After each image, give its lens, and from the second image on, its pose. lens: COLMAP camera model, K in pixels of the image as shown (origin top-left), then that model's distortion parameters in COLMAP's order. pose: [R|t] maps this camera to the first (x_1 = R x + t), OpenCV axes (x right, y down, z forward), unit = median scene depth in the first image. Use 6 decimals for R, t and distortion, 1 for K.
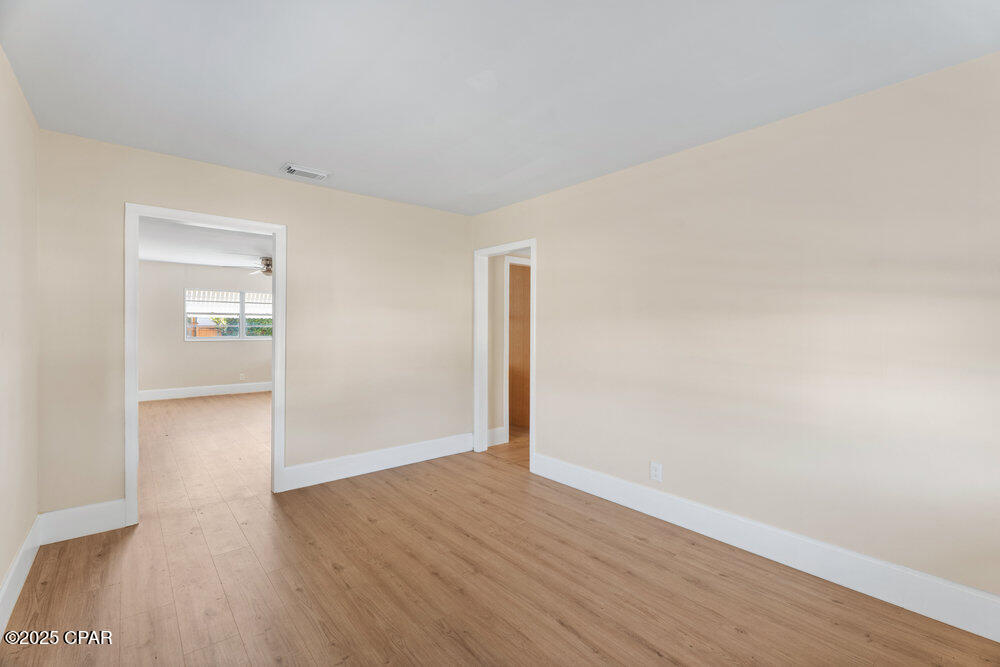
lens RADIAL K [[445.1, 0, 500.0], [0, 445.1, 333.5], [0, 0, 1]] dist [-0.000637, 0.000205]
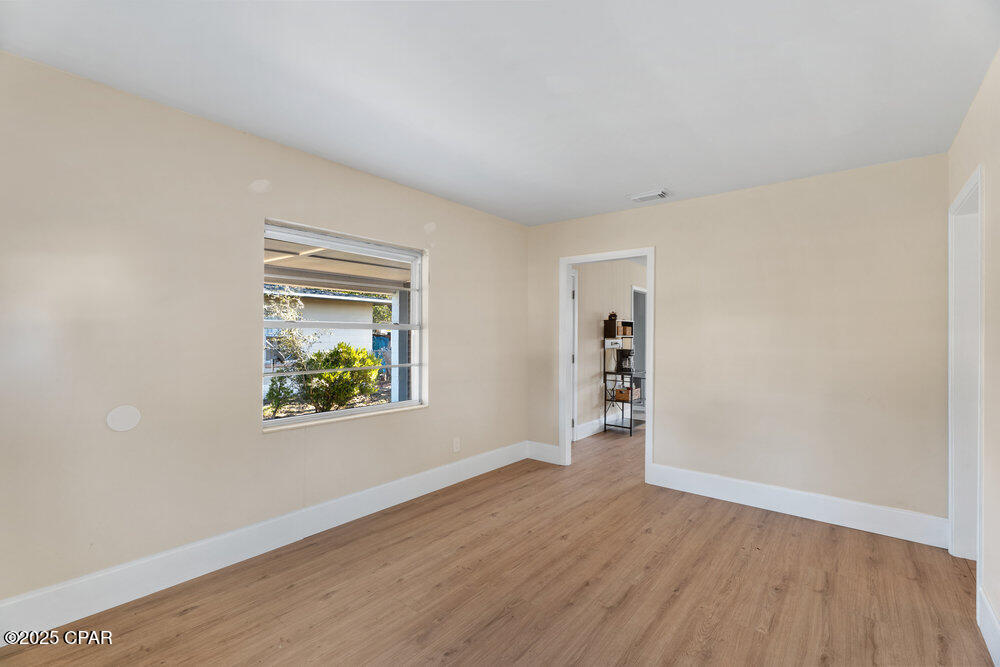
lens RADIAL K [[445.1, 0, 500.0], [0, 445.1, 333.5], [0, 0, 1]] dist [-0.000637, 0.000205]
pose [[0.179784, -0.004414, -0.983696, 0.666781], [-0.016832, 0.999830, -0.007563, -0.010746], [0.983562, 0.017917, 0.179679, 0.509238]]
